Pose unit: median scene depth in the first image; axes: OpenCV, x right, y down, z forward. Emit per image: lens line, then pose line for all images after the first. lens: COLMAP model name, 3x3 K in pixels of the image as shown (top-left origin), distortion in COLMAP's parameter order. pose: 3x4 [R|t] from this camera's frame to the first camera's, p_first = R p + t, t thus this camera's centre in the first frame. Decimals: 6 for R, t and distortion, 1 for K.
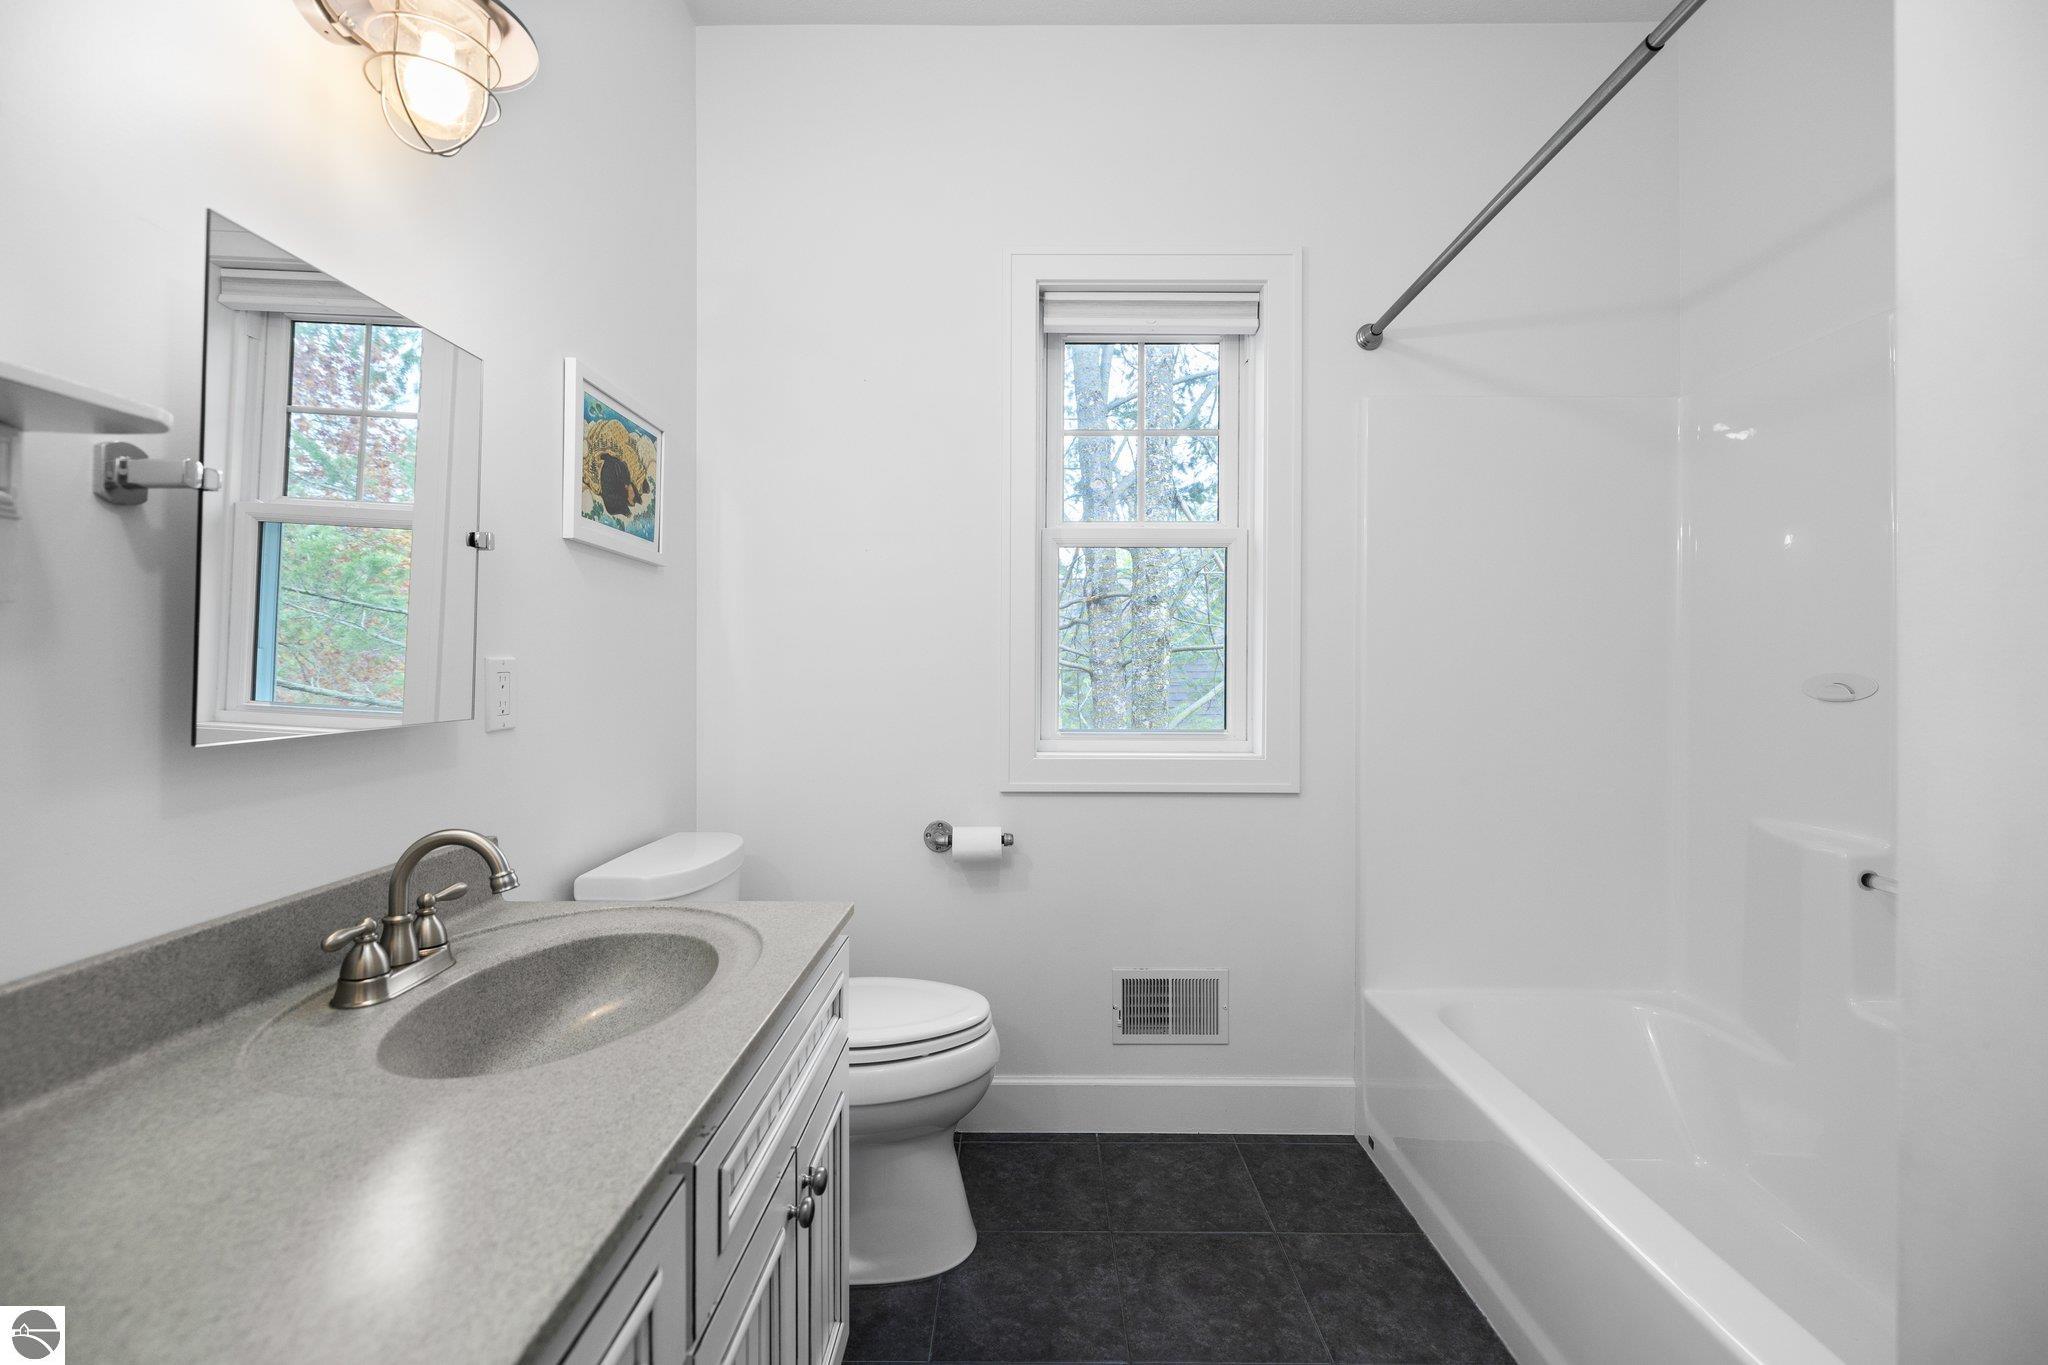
lens RADIAL K [[862.4, 0, 1022.5], [0, 862.4, 670.4], [0, 0, 1]] dist [0.005192, -0.000775]
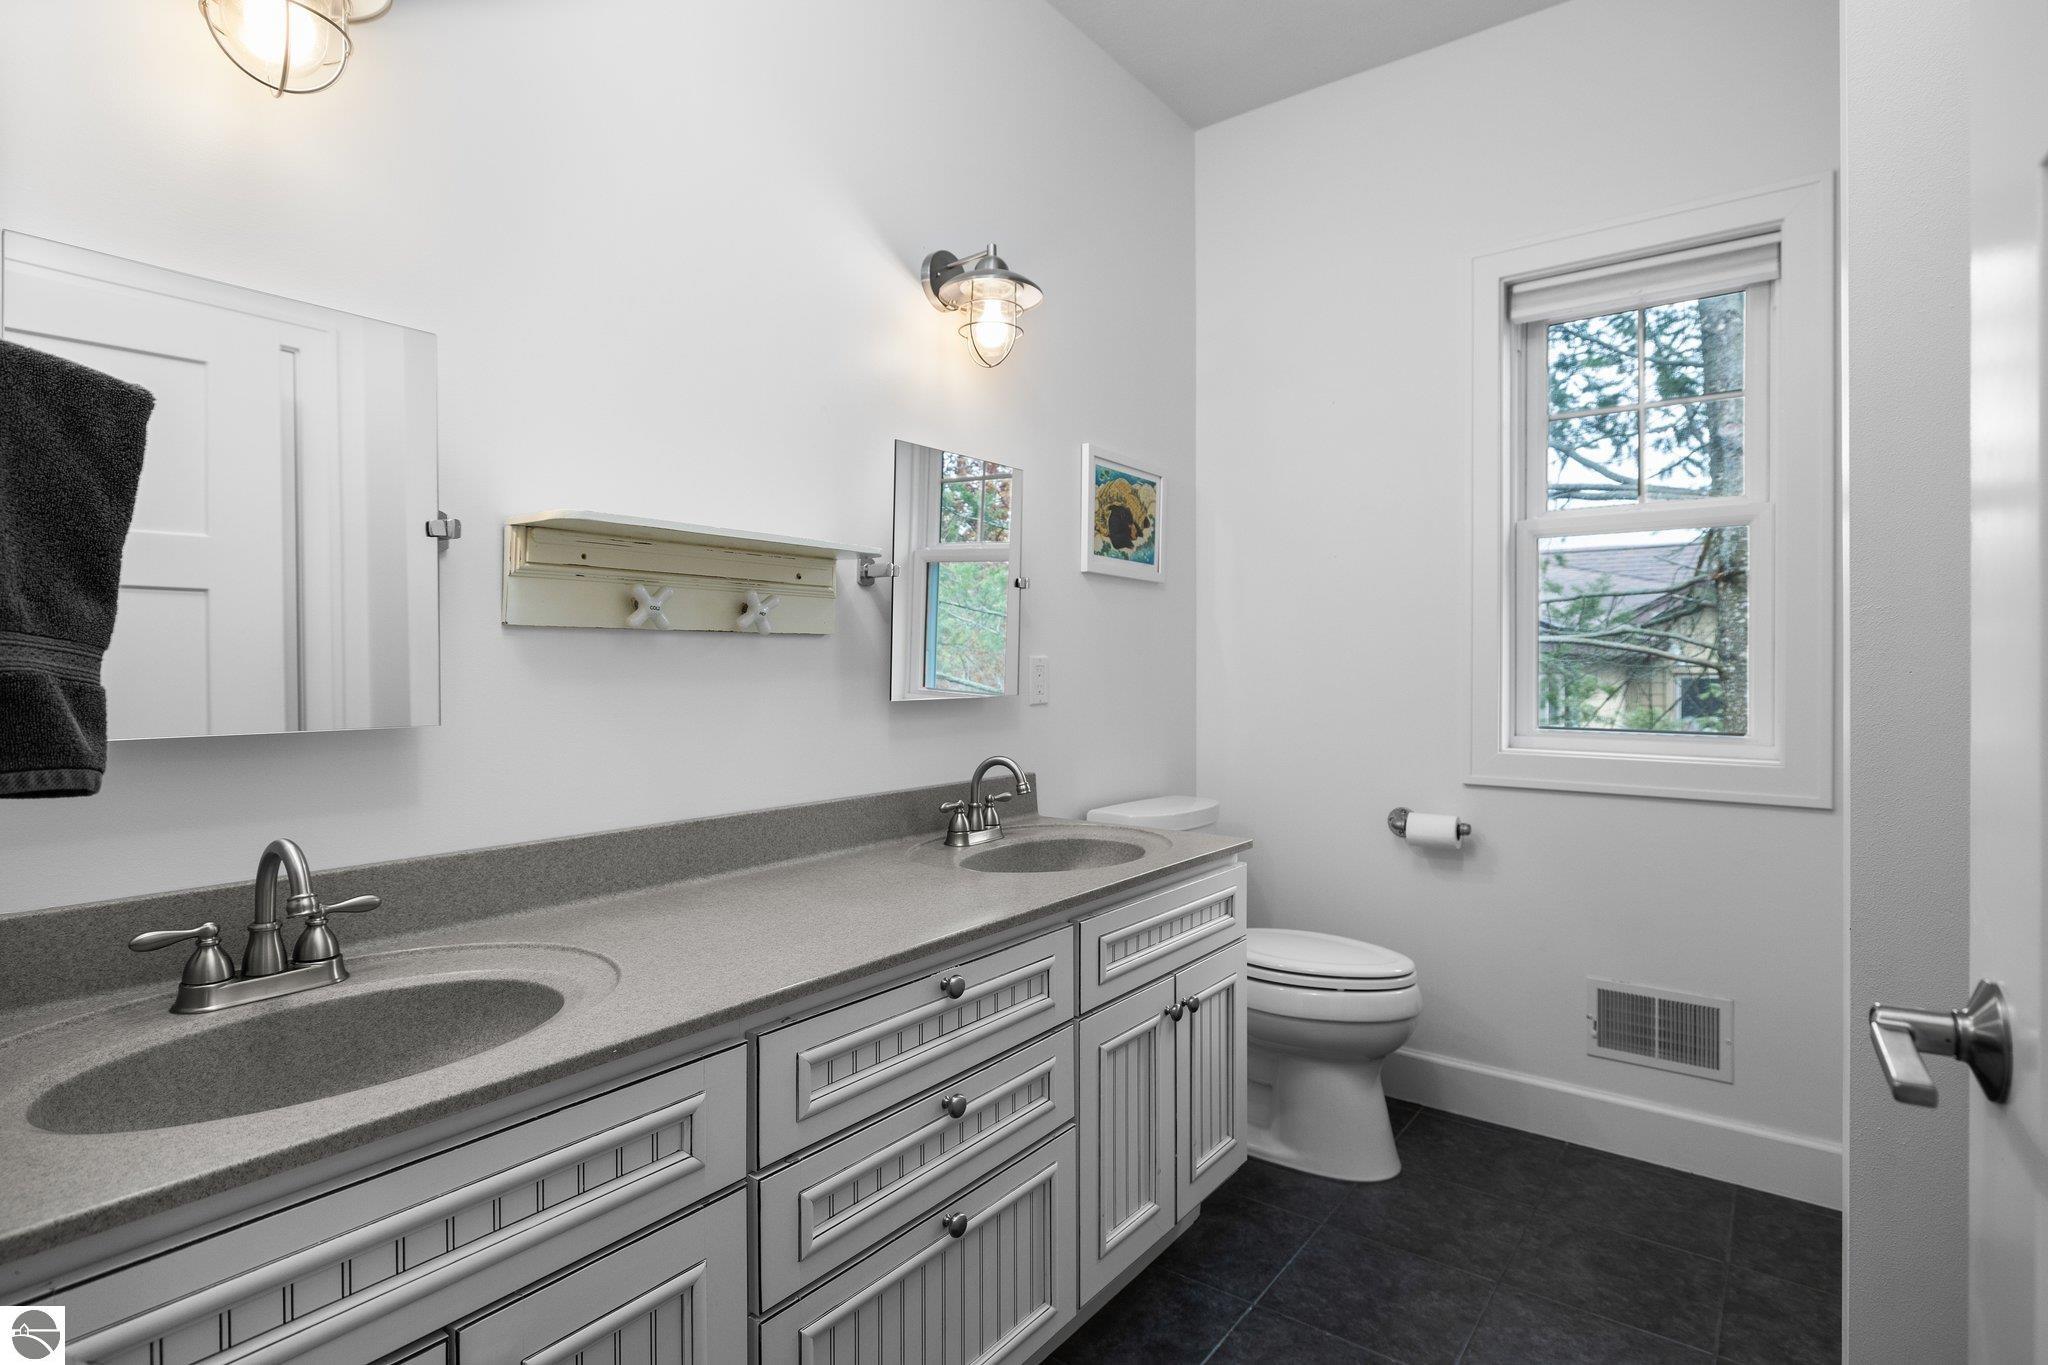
lens RADIAL K [[1025.5, 0, 1028.3], [0, 1025.5, 677.6], [0, 0, 1]] dist [0.005818, 0.000878]
pose [[0.804426, 0.006594, -0.594016, 0.337287], [-0.001070, 0.999953, 0.009651, 0.003668], [0.594052, -0.007128, 0.804395, -0.343156]]
